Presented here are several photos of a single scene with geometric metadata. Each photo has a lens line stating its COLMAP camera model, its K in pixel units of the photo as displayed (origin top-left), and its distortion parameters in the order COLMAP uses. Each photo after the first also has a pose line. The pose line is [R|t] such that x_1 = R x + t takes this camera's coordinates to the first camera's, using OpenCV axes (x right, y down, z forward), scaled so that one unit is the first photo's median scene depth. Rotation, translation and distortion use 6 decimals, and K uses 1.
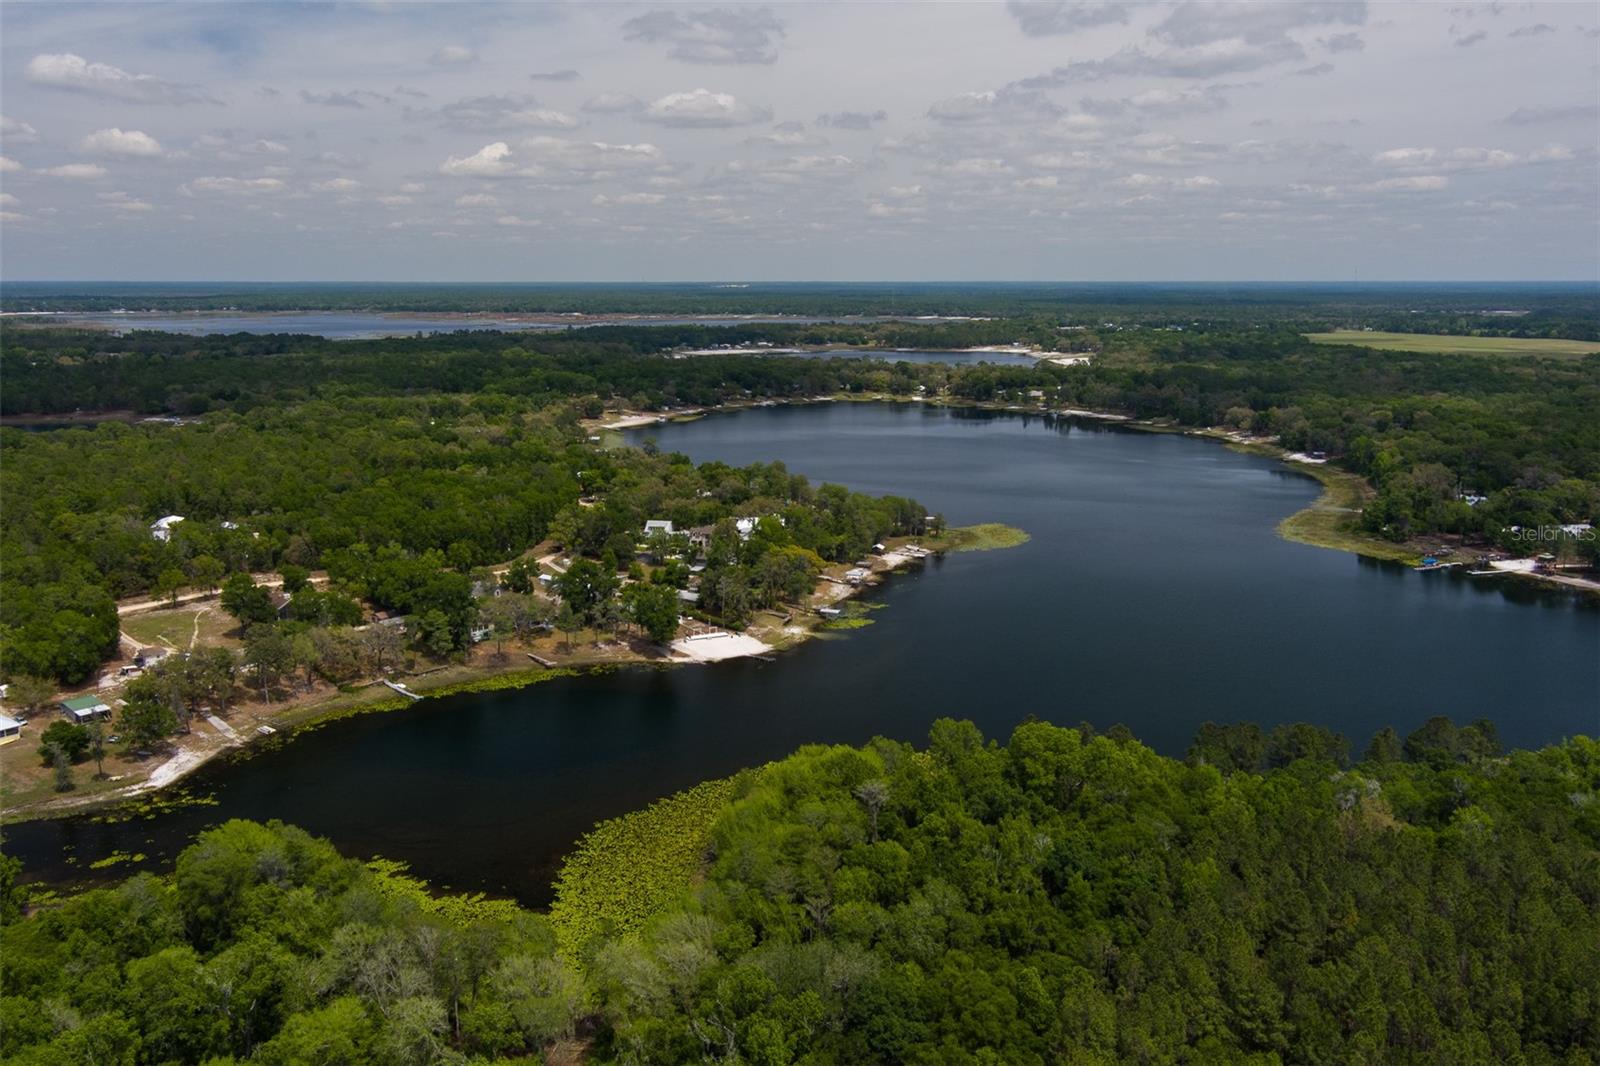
lens RADIAL K [[1236.9, 0, 800.0], [0, 1236.9, 533.0], [0, 0, 1]] dist [0.004651, 0.006158]
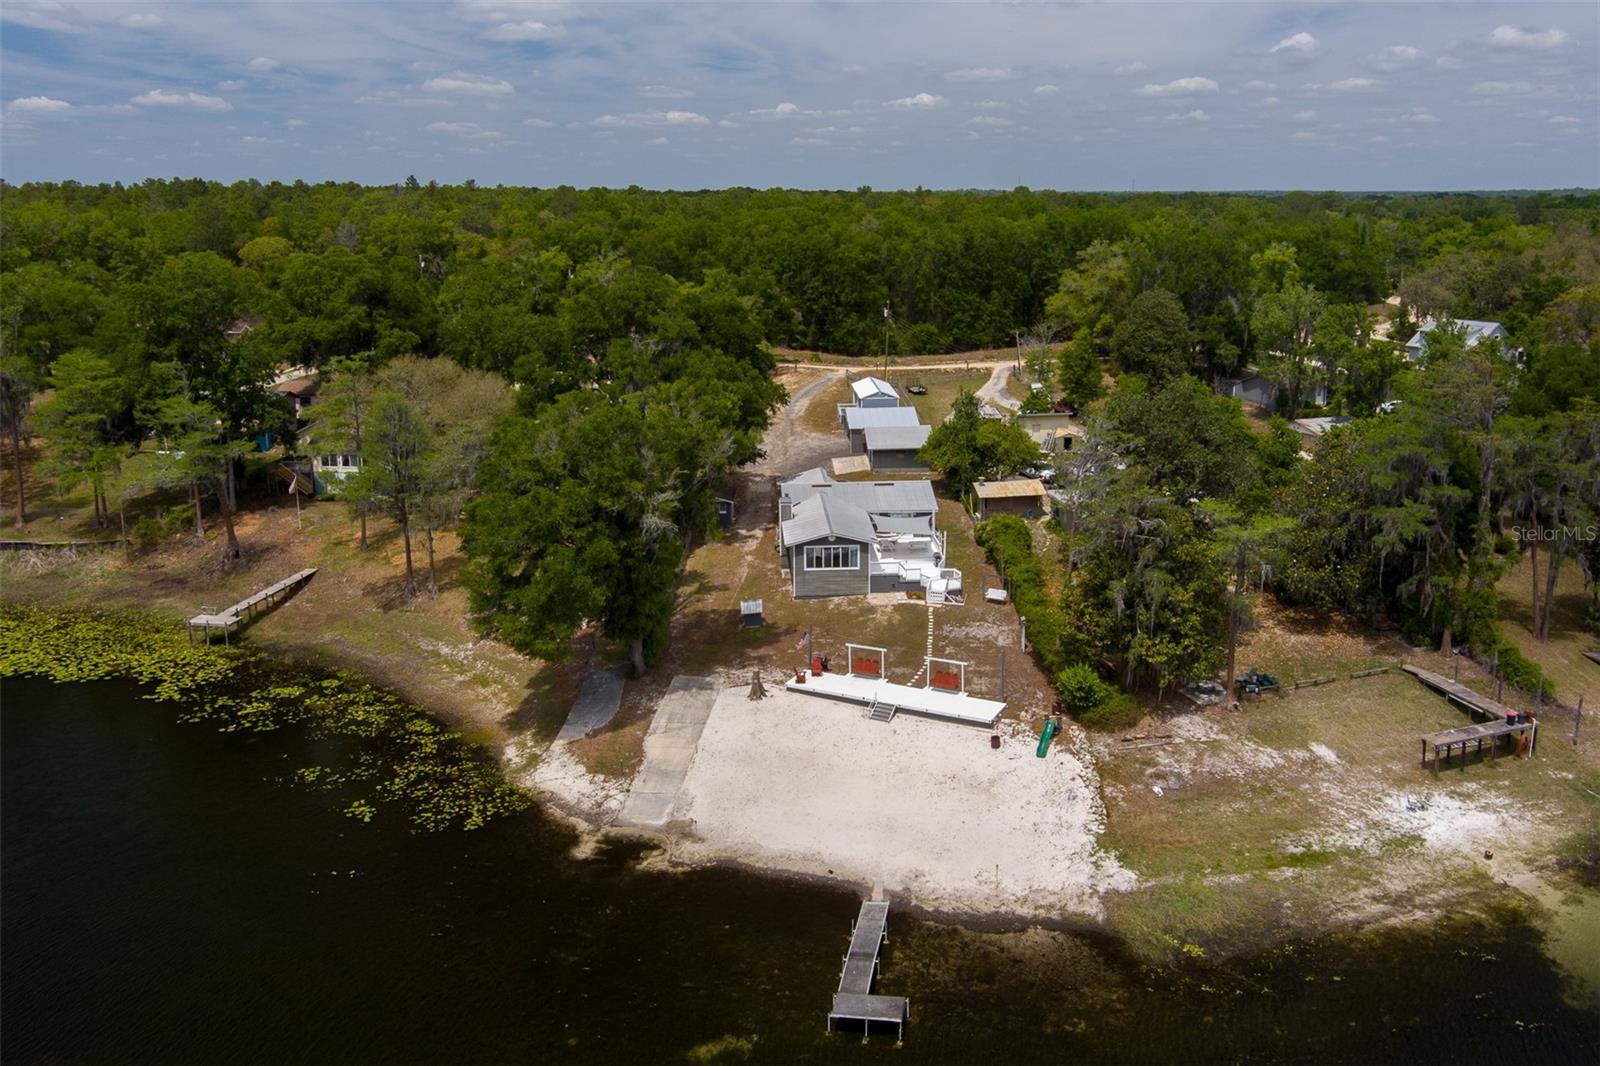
lens RADIAL K [[1282.9, 0, 858.6], [0, 1282.9, 460.9], [0, 0, 1]] dist [0.006690, -0.009007]
pose [[0.638295, 0.153961, -0.754238, 0.021148], [-0.146611, 0.986175, 0.077233, 0.010660], [0.755701, 0.061282, 0.652043, 0.280649]]
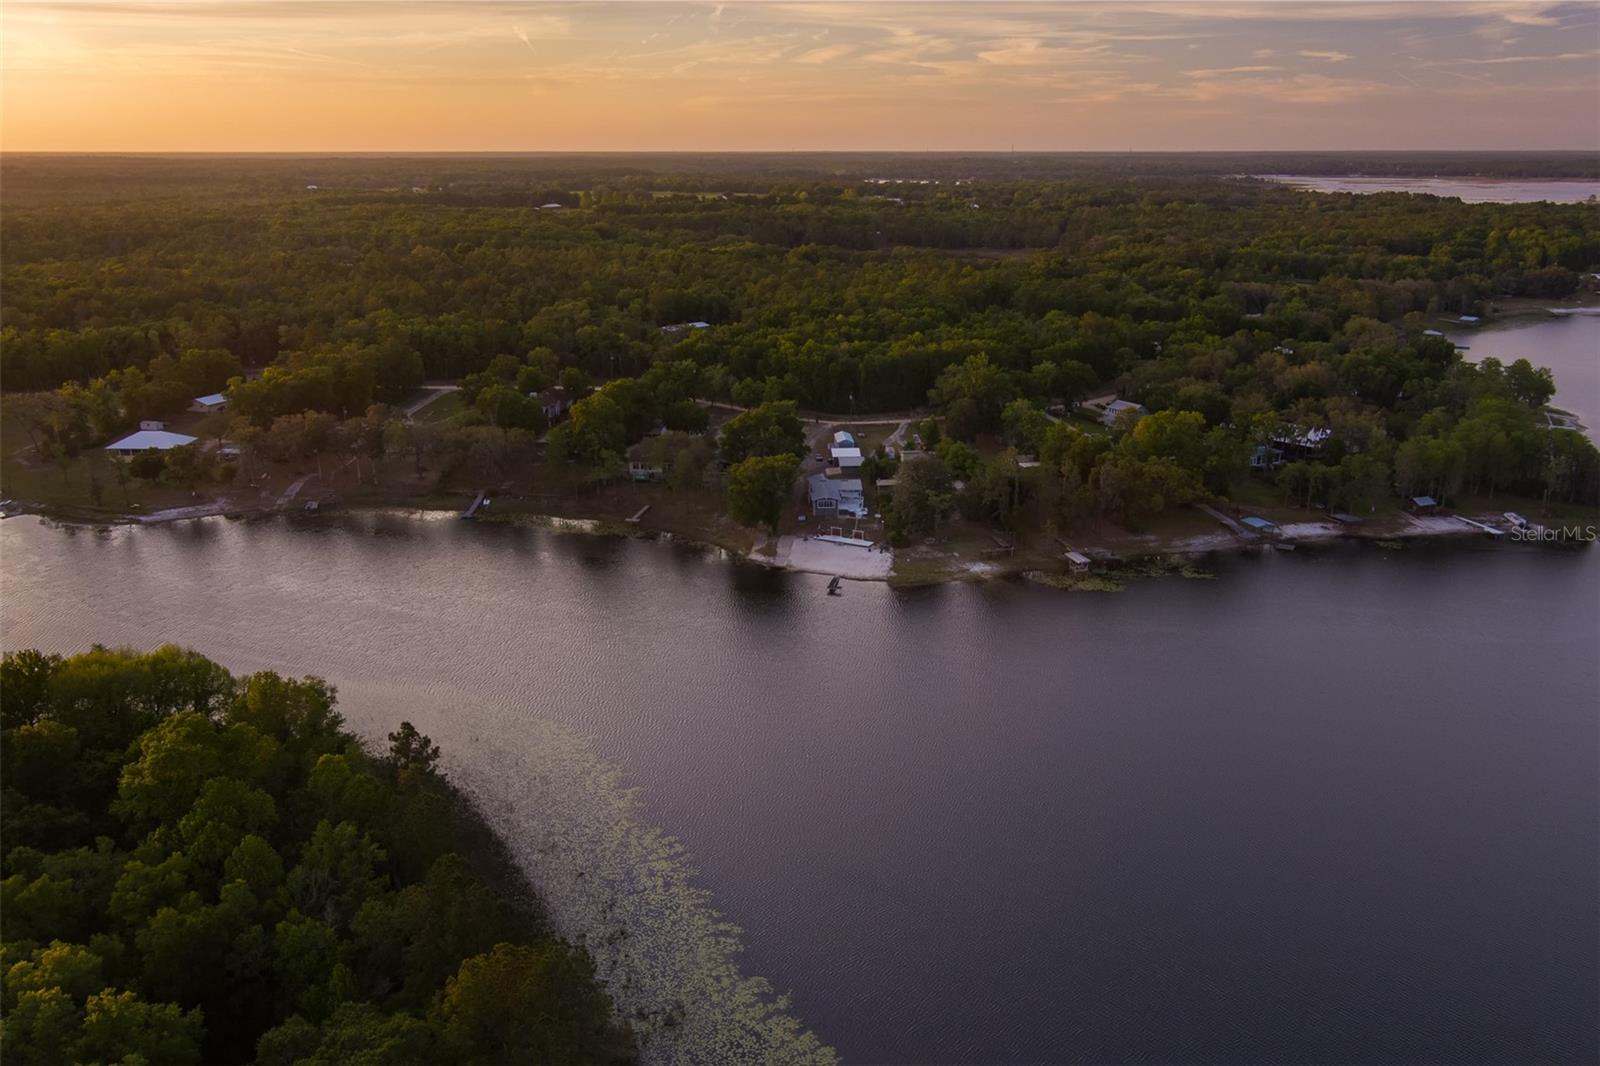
lens RADIAL K [[1241.2, 0, 795.5], [0, 1241.2, 562.3], [0, 0, 1]] dist [0.000219, 0.006732]
pose [[0.605784, 0.236397, -0.759699, 0.141750], [-0.156749, 0.971587, 0.177339, -0.007613], [0.780036, 0.011653, 0.625626, 0.177508]]
